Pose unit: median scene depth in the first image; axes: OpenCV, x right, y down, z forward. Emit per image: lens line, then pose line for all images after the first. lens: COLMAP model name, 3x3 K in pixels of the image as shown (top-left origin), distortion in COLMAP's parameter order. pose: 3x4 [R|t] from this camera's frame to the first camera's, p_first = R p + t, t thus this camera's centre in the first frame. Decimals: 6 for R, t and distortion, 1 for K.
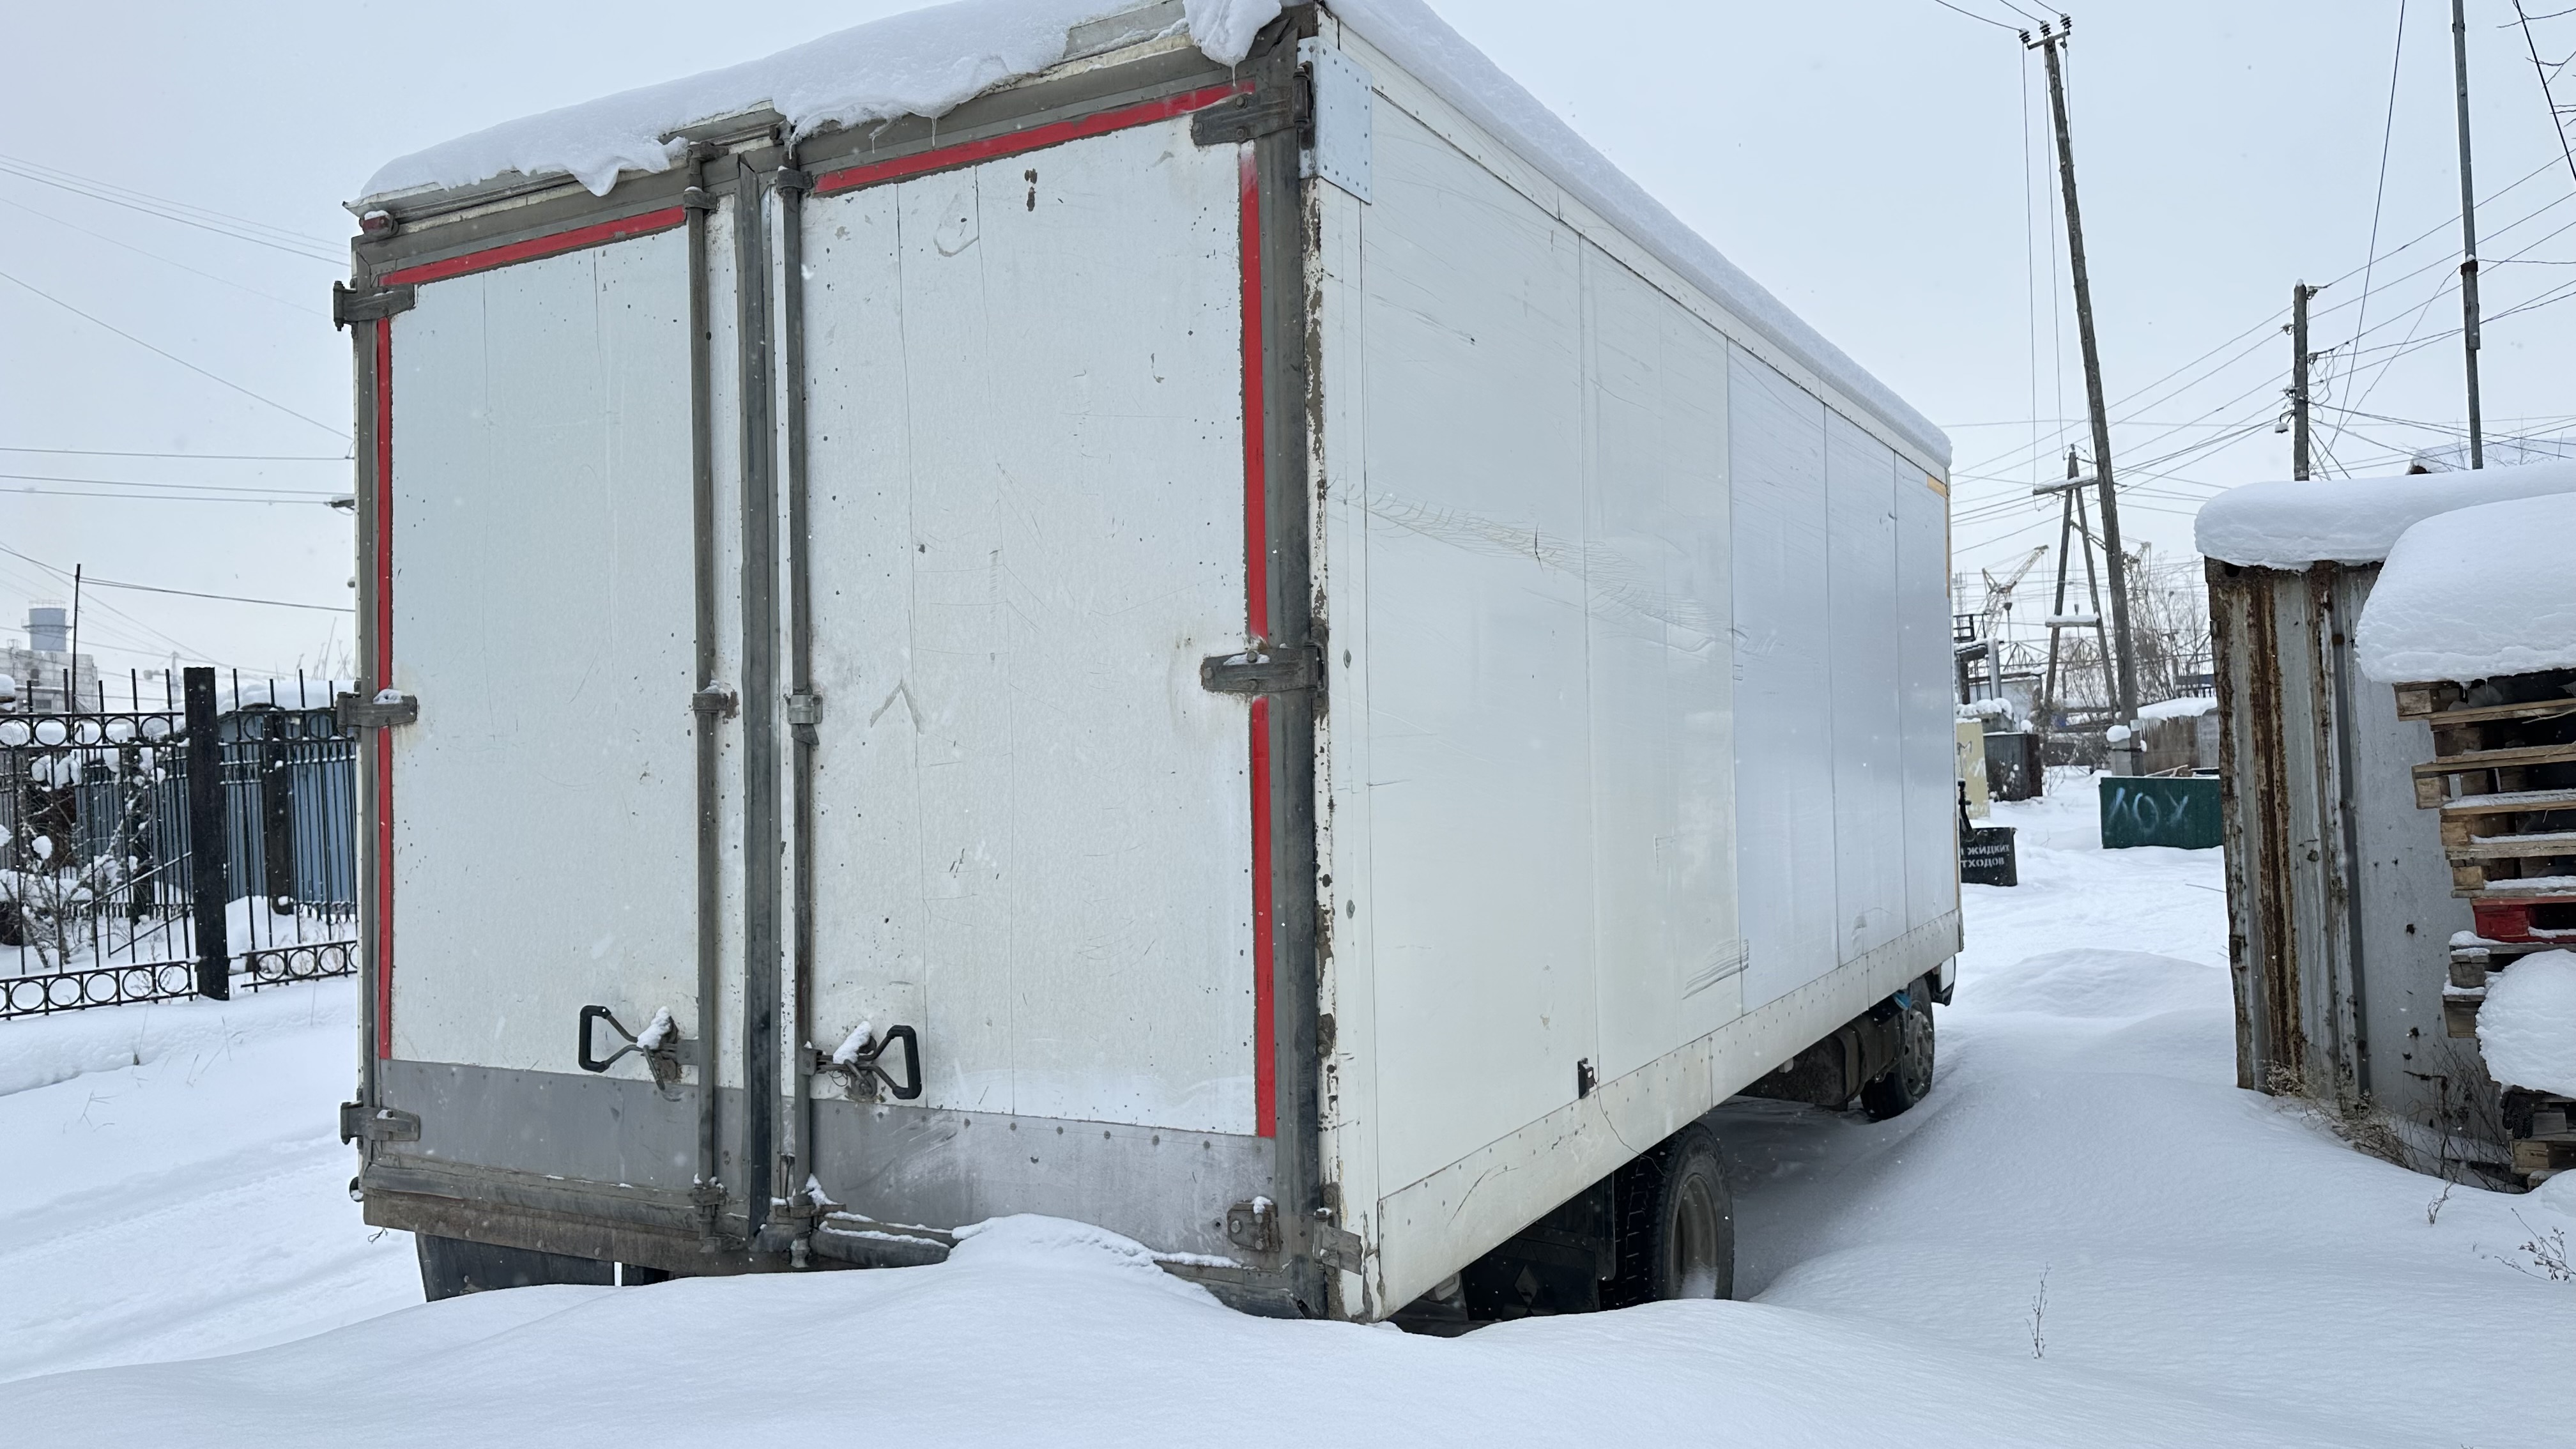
lens RADIAL K [[1804.0, 0, 1292.0], [0, 1804.0, 725.4], [0, 0, 1]] dist [0.000577, -0.000405]
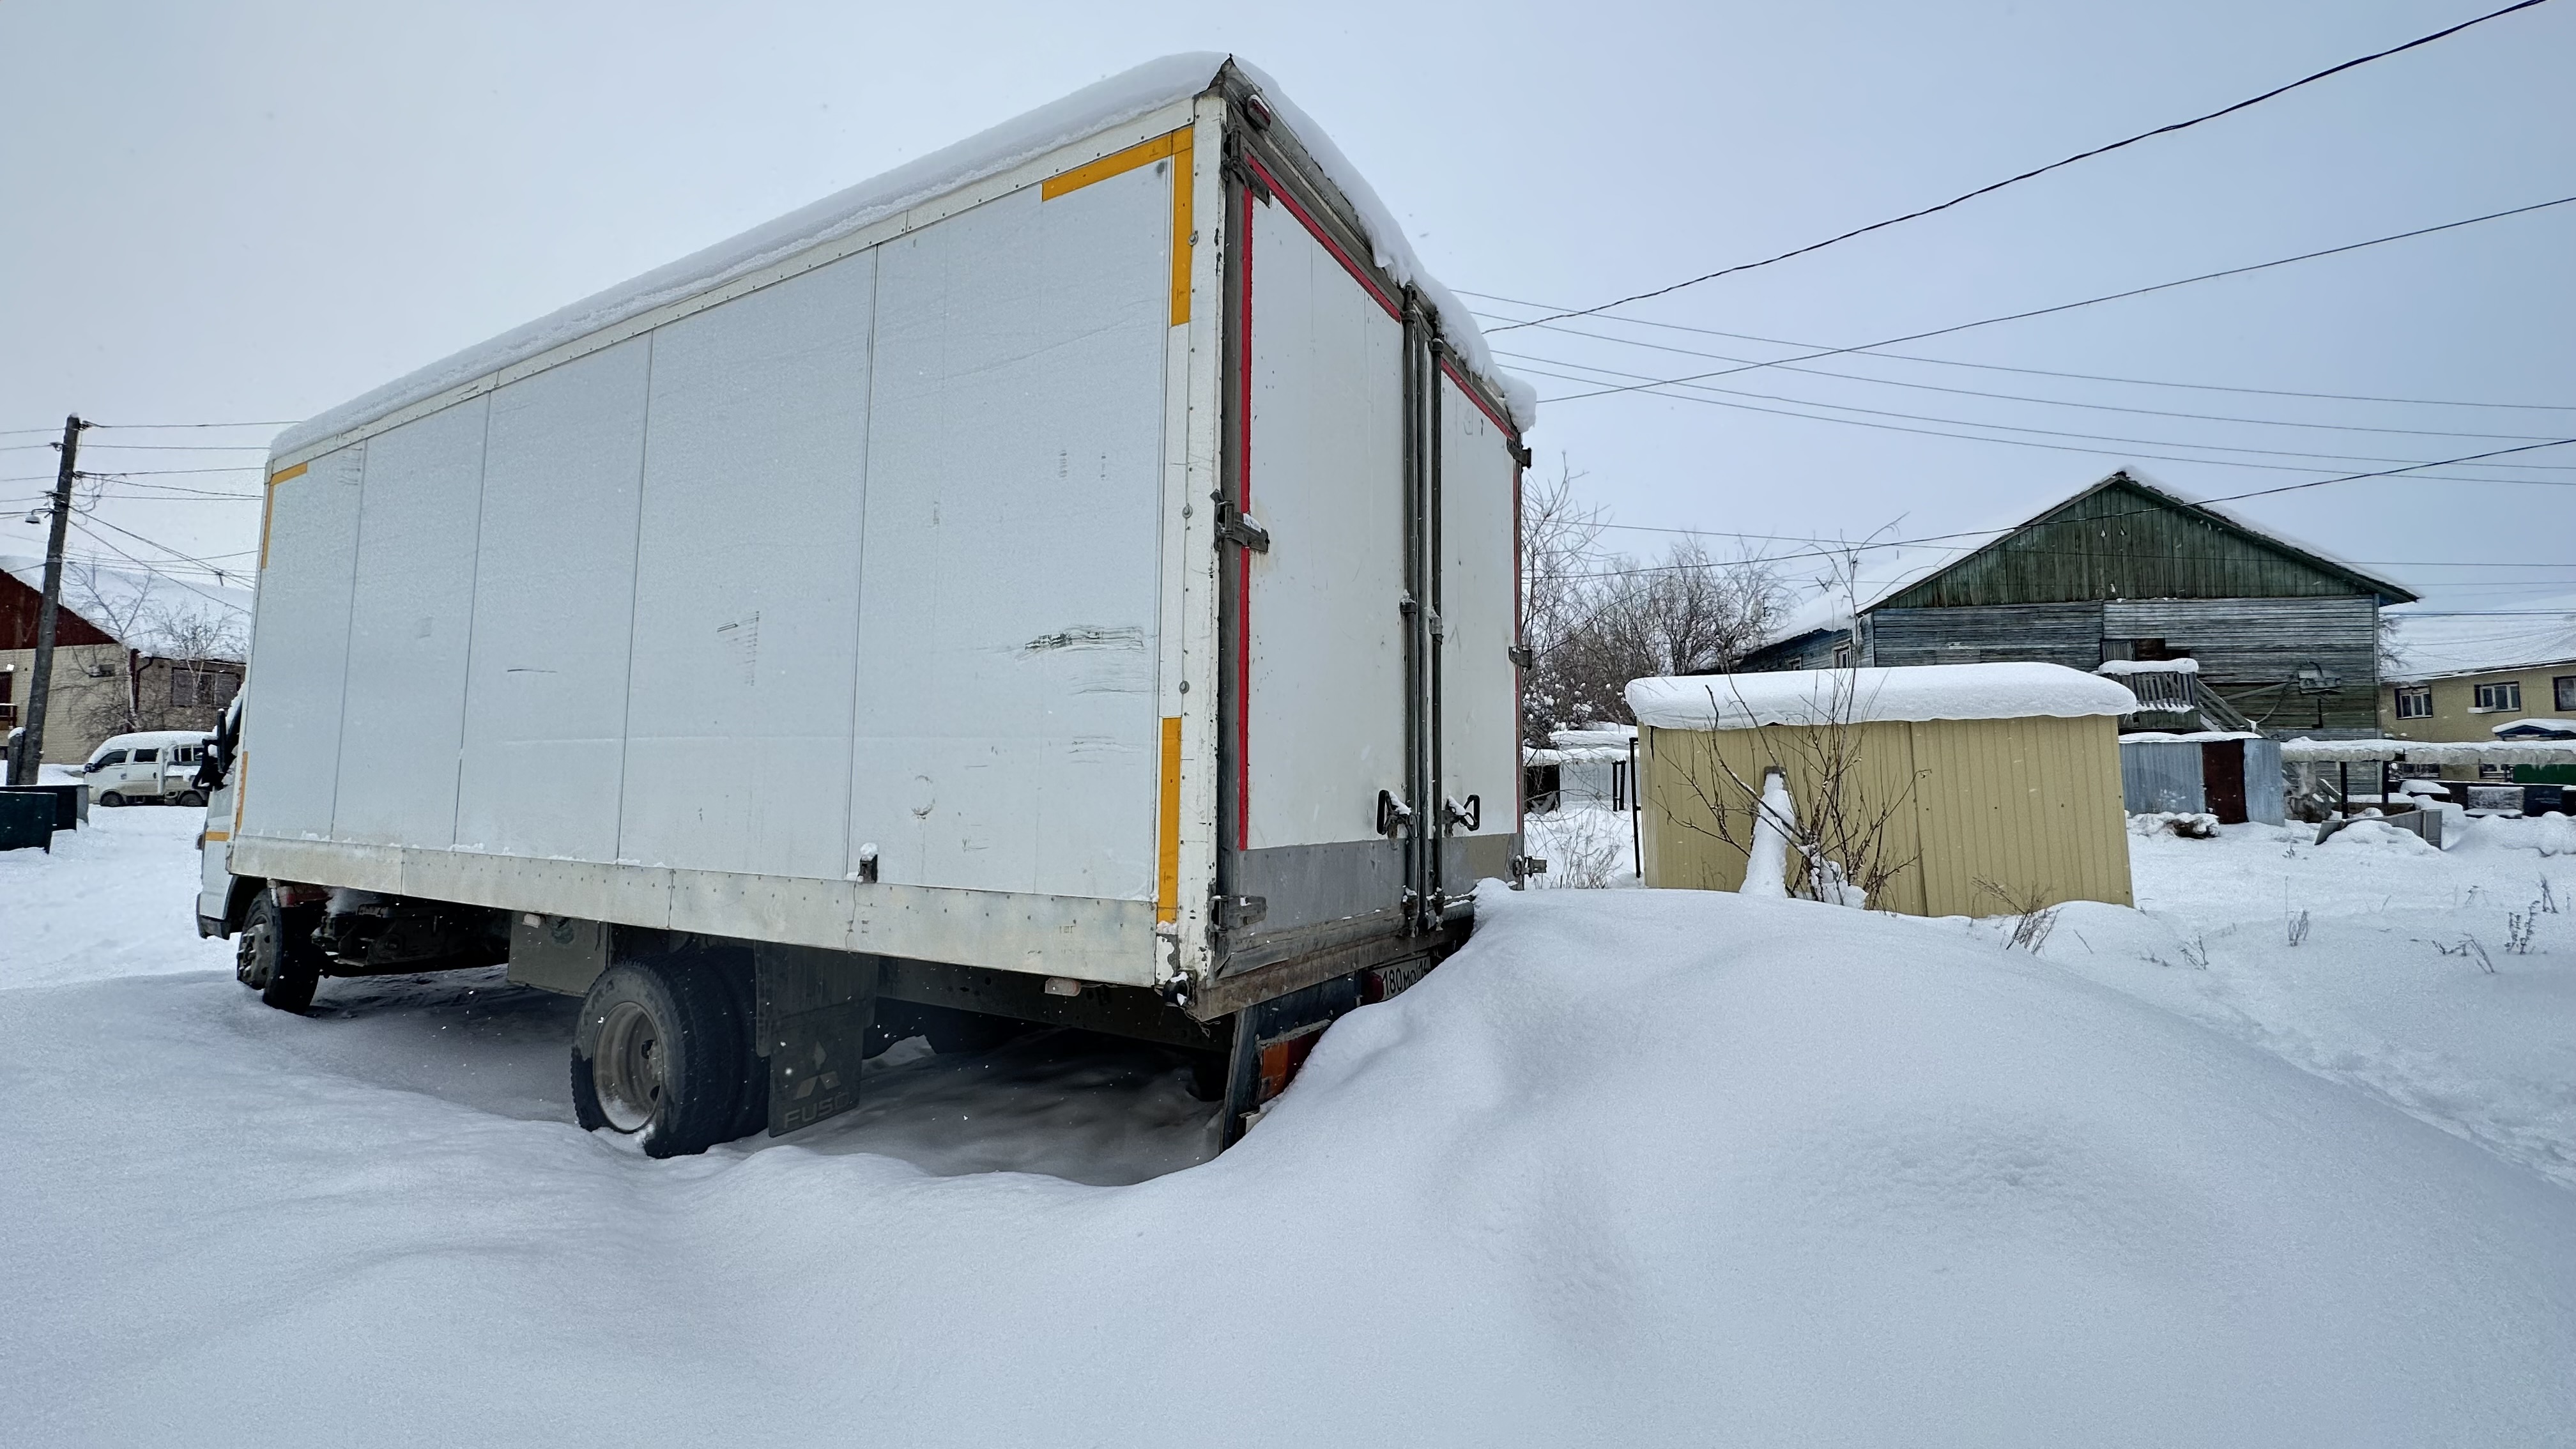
lens RADIAL K [[1021.7, 0, 1290.9], [0, 1021.7, 716.8], [0, 0, 1]] dist [0.000573, -0.000059]
pose [[-0.007501, 0.113104, 0.993555, -0.262839], [-0.032076, 0.993044, -0.113288, 0.041099], [-0.999457, -0.032719, -0.003820, 0.230465]]
